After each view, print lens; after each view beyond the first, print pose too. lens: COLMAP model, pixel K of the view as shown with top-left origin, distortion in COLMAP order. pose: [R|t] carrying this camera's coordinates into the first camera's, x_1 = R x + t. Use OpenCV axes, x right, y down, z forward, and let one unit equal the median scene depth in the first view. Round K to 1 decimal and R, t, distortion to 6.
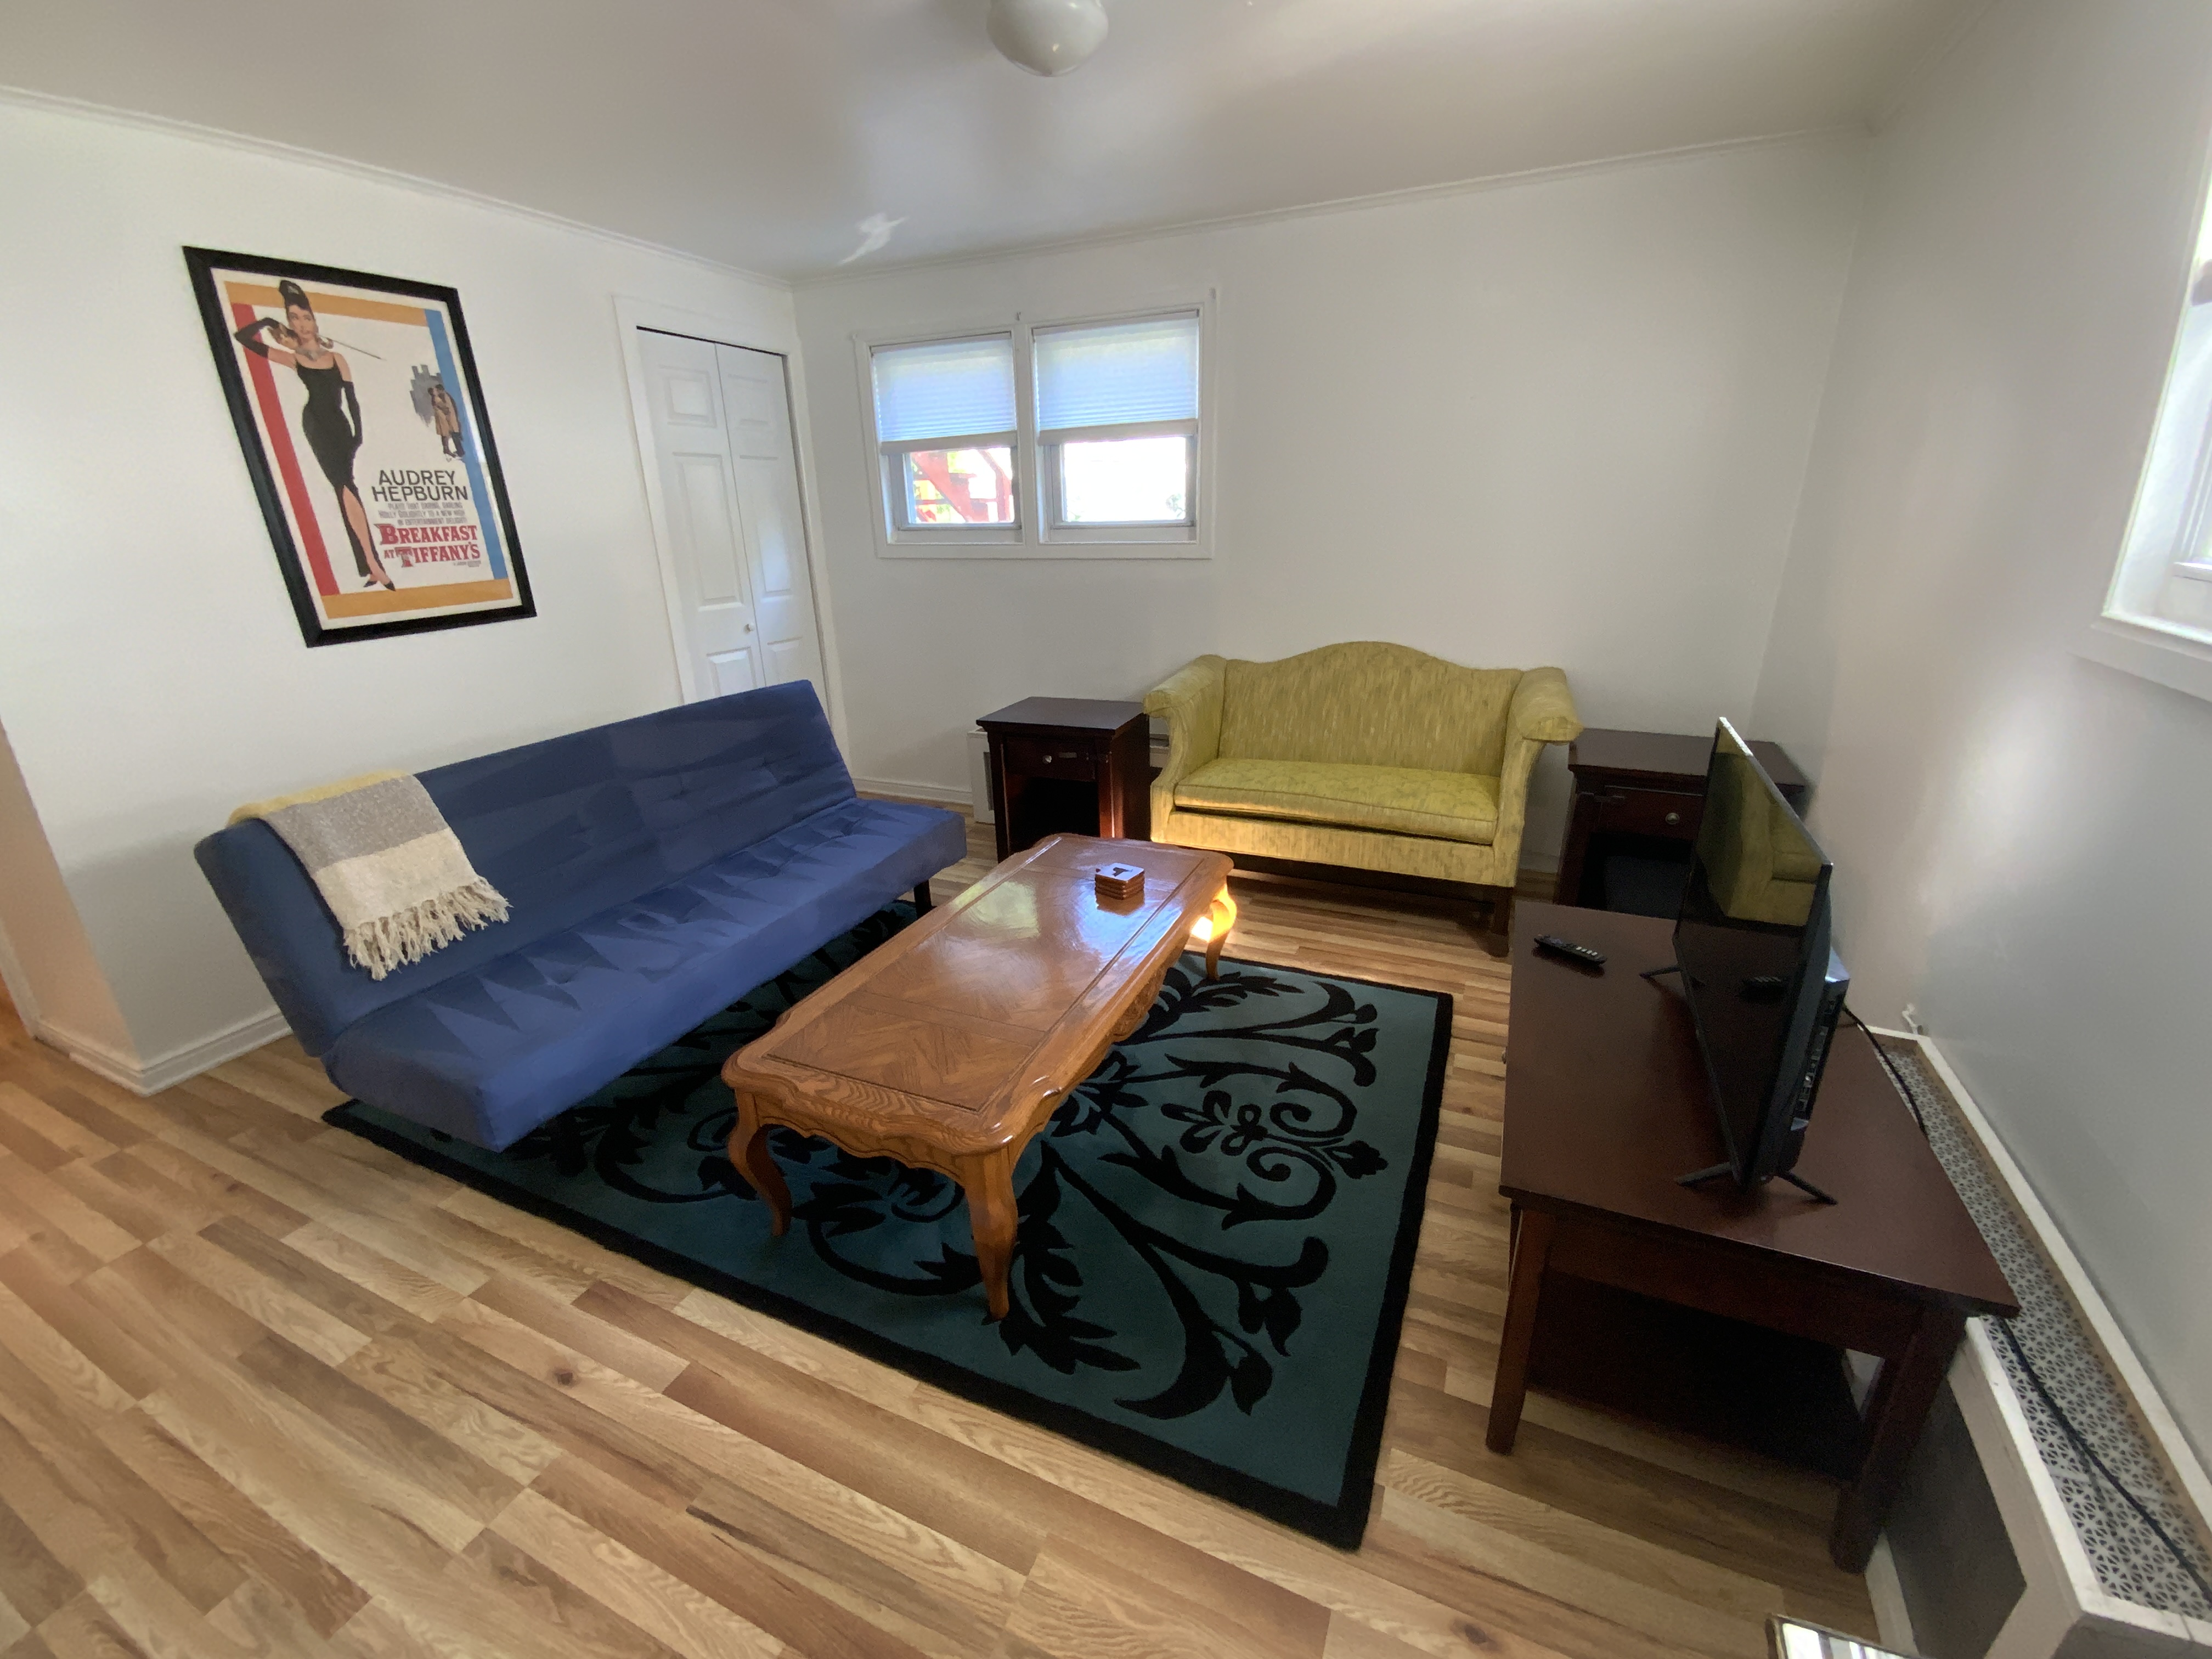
lens RADIAL K [[903.3, 0, 1103.9], [0, 903.3, 833.2], [0, 0, 1]] dist [0.027337, -0.022723]
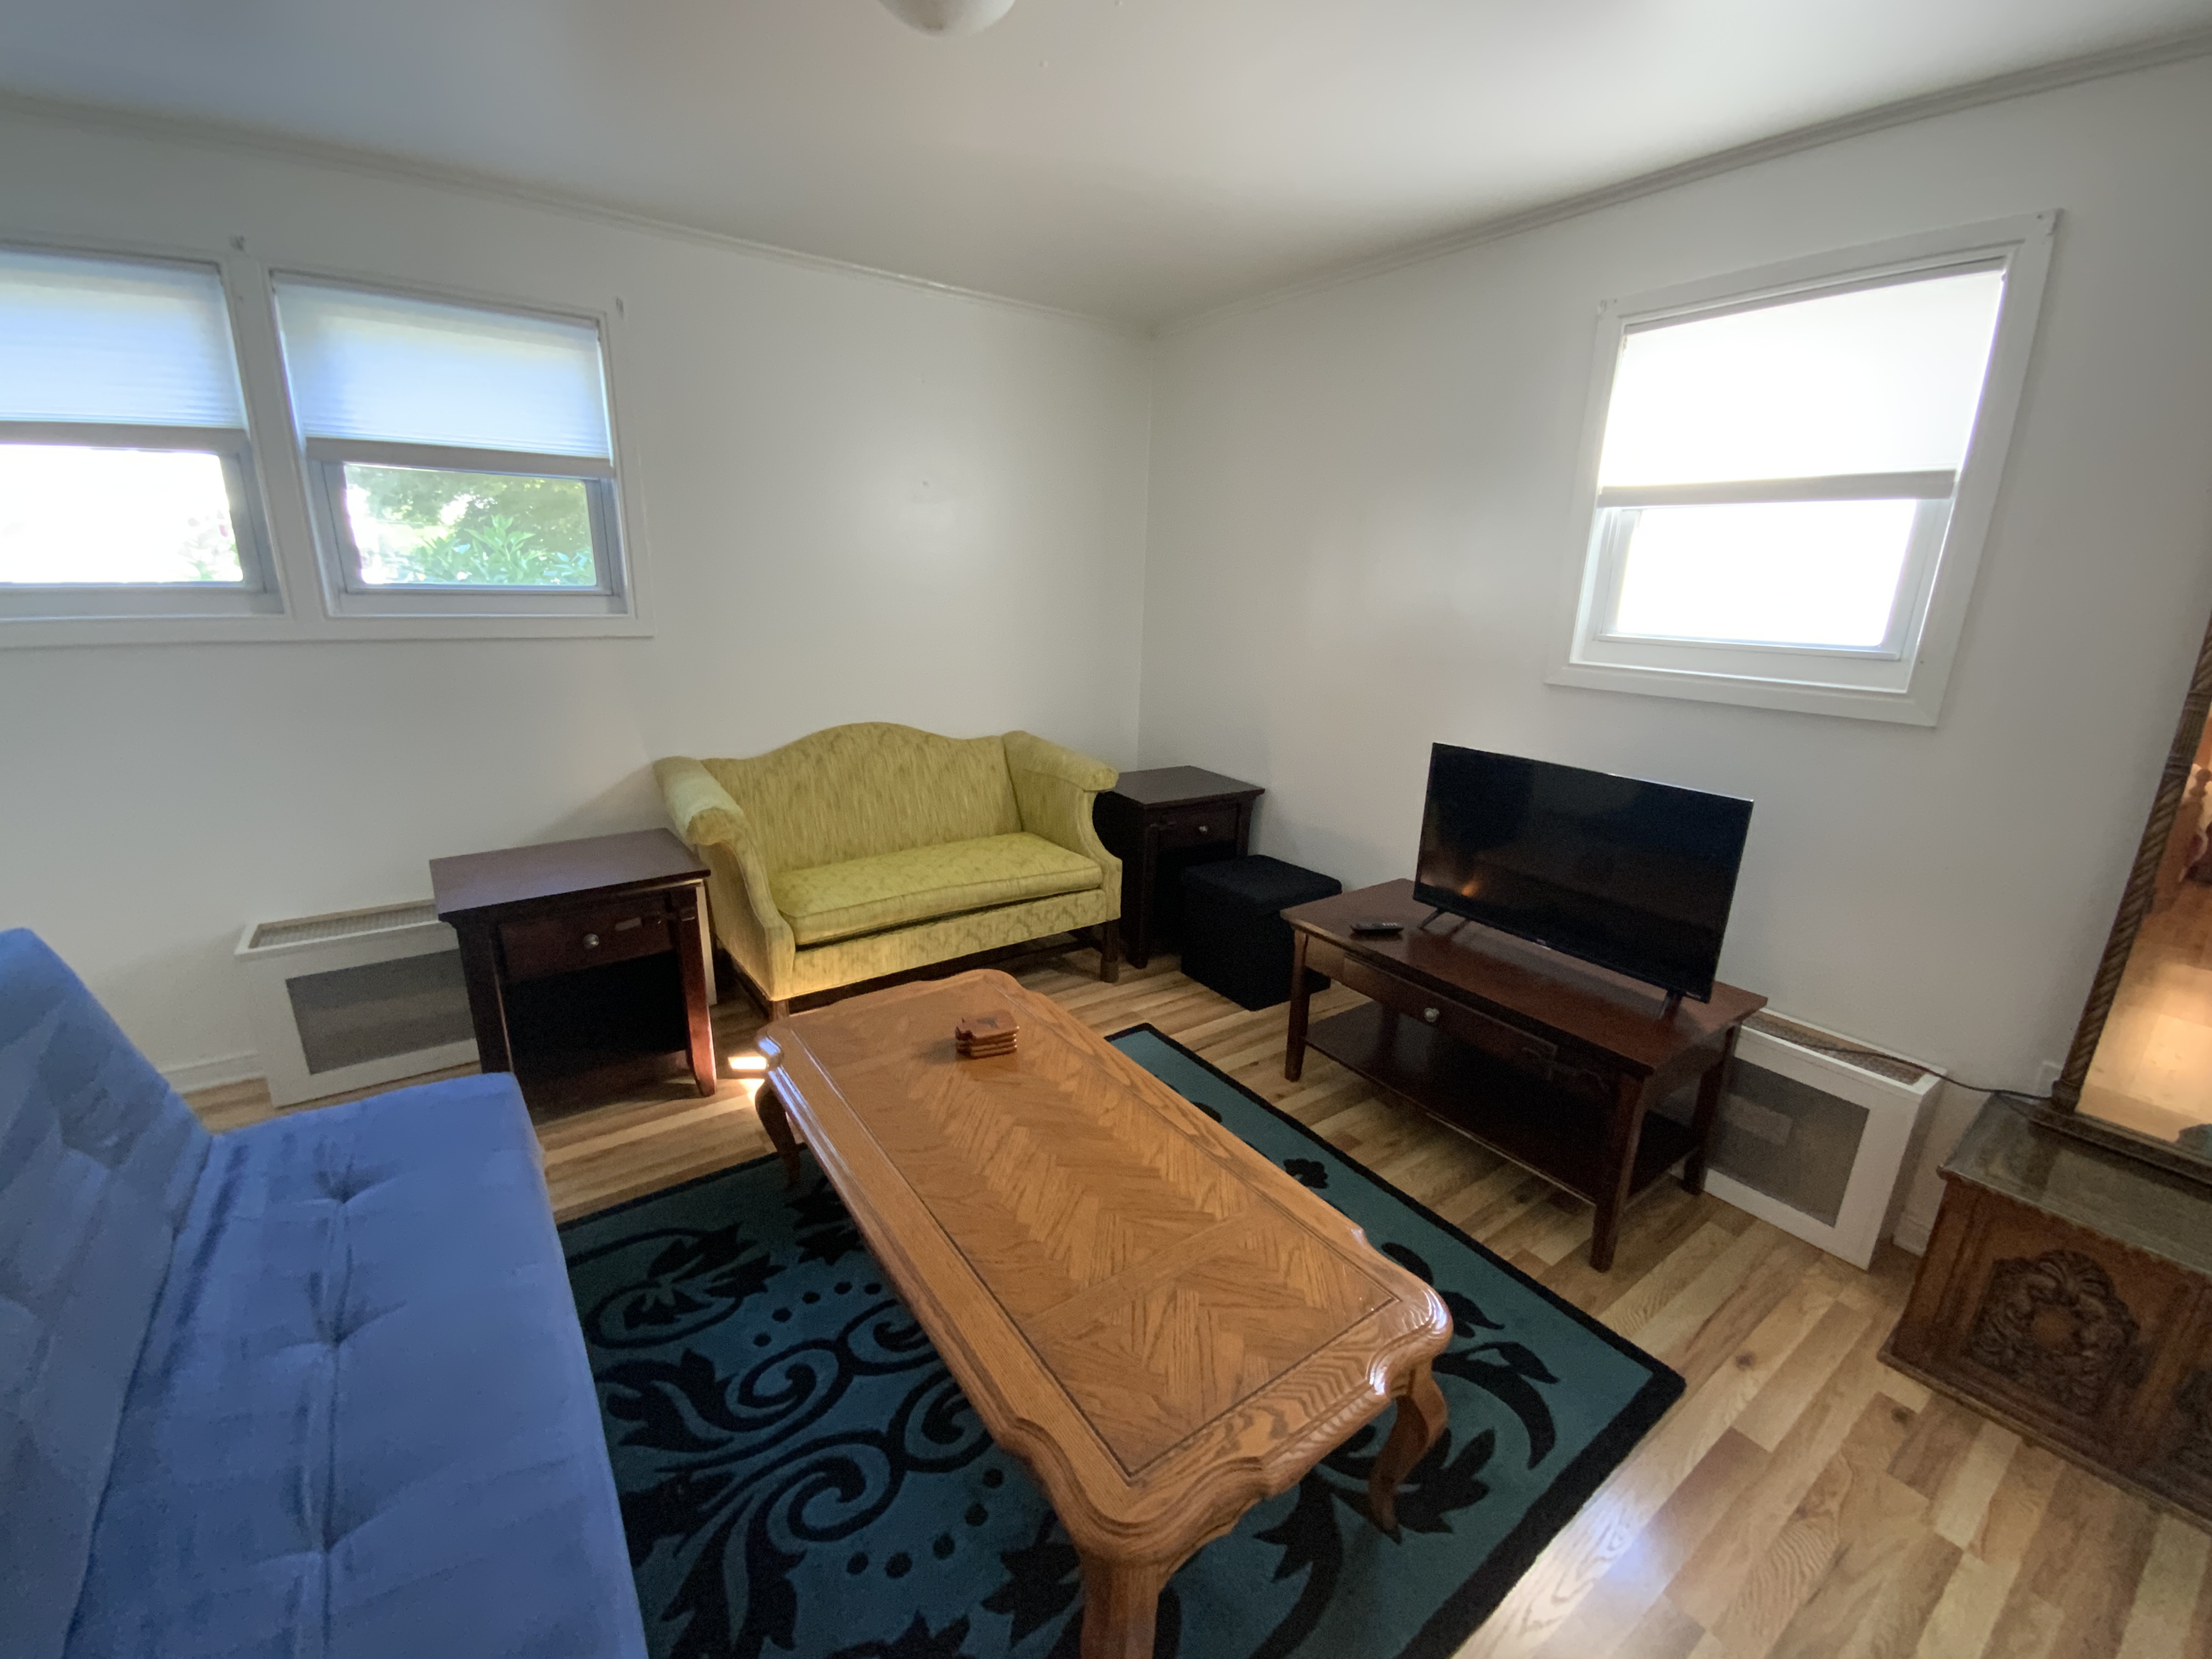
lens RADIAL K [[903.3, 0, 1103.9], [0, 903.3, 833.2], [0, 0, 1]] dist [0.027337, -0.022723]
pose [[0.504545, -0.198028, 0.840369, -0.445184], [0.255841, 0.963918, 0.073539, -0.118210], [-0.824609, 0.177897, 0.537003, 0.344959]]
